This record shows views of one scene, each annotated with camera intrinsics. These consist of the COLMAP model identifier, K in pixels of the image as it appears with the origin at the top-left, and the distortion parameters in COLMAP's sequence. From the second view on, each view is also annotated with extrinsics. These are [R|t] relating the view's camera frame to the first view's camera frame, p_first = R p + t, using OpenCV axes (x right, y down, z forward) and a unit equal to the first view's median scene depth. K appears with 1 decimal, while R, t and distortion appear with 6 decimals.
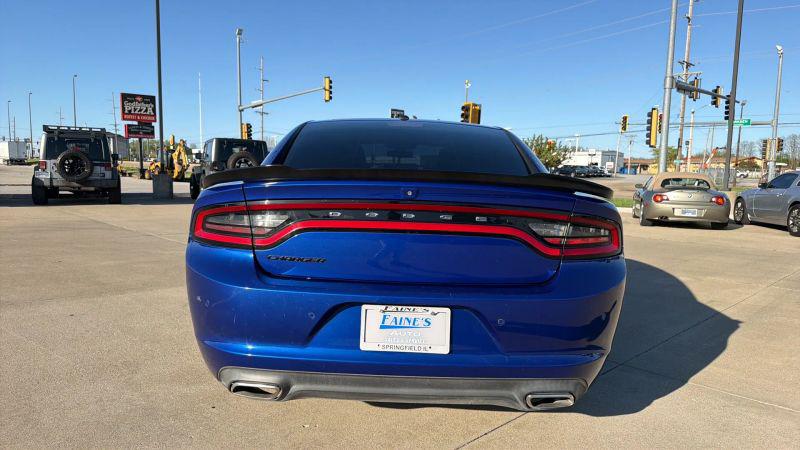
lens RADIAL K [[541.1, 0, 391.0], [0, 541.1, 231.2], [0, 0, 1]] dist [0.059061, -0.075193]
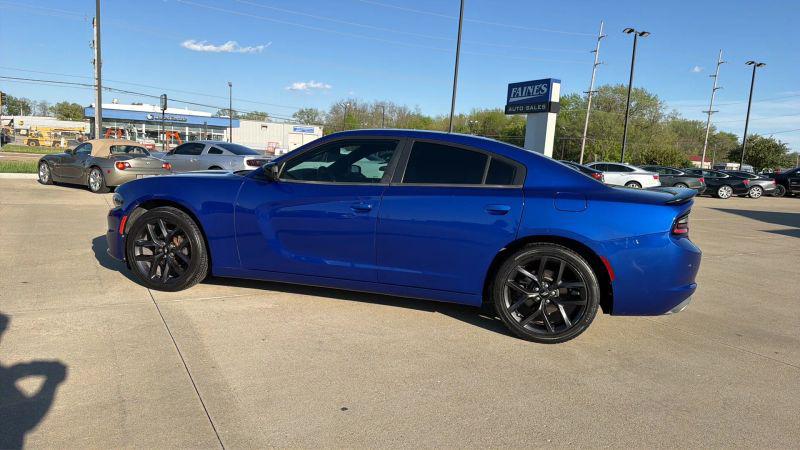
lens RADIAL K [[541.1, 0, 389.4], [0, 541.1, 236.9], [0, 0, 1]] dist [0.059061, -0.075193]
pose [[0.236689, -0.156995, 0.958817, -0.363029], [0.056795, 0.987407, 0.147656, -0.046604], [-0.969924, 0.019508, 0.242625, 0.240248]]
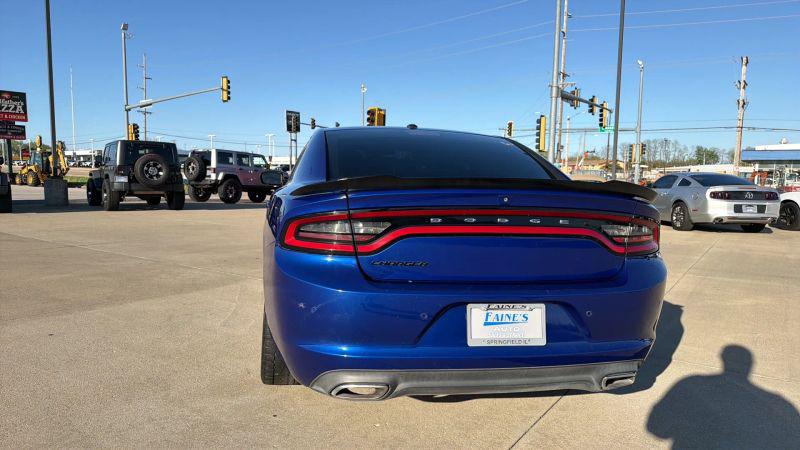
lens RADIAL K [[541.1, 0, 384.9], [0, 541.1, 229.3], [0, 0, 1]] dist [0.059061, -0.075193]
pose [[0.982609, -0.023811, 0.184151, -0.059064], [0.025241, 0.999667, -0.005425, -0.001624], [-0.183961, 0.009979, 0.982883, -0.004531]]
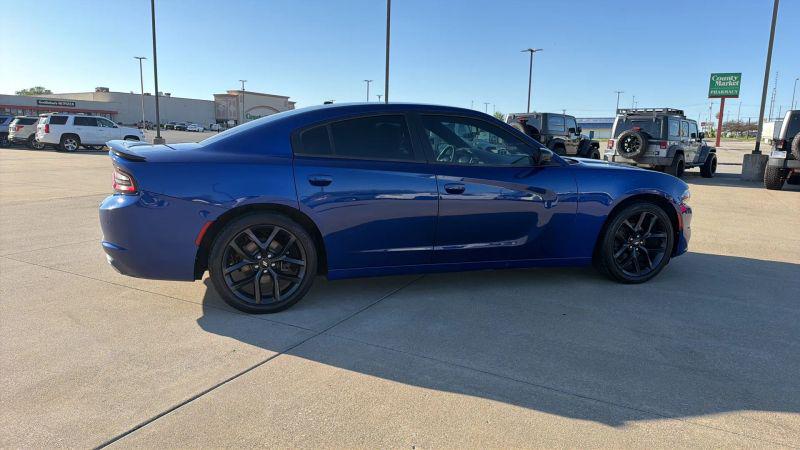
lens RADIAL K [[542.6, 0, 388.2], [0, 542.6, 231.6], [0, 0, 1]] dist [0.035753, -0.041363]
pose [[0.294139, 0.152232, -0.943561, 0.353612], [-0.117614, 0.985496, 0.122334, -0.021796], [0.948499, 0.074993, 0.307777, 0.199752]]
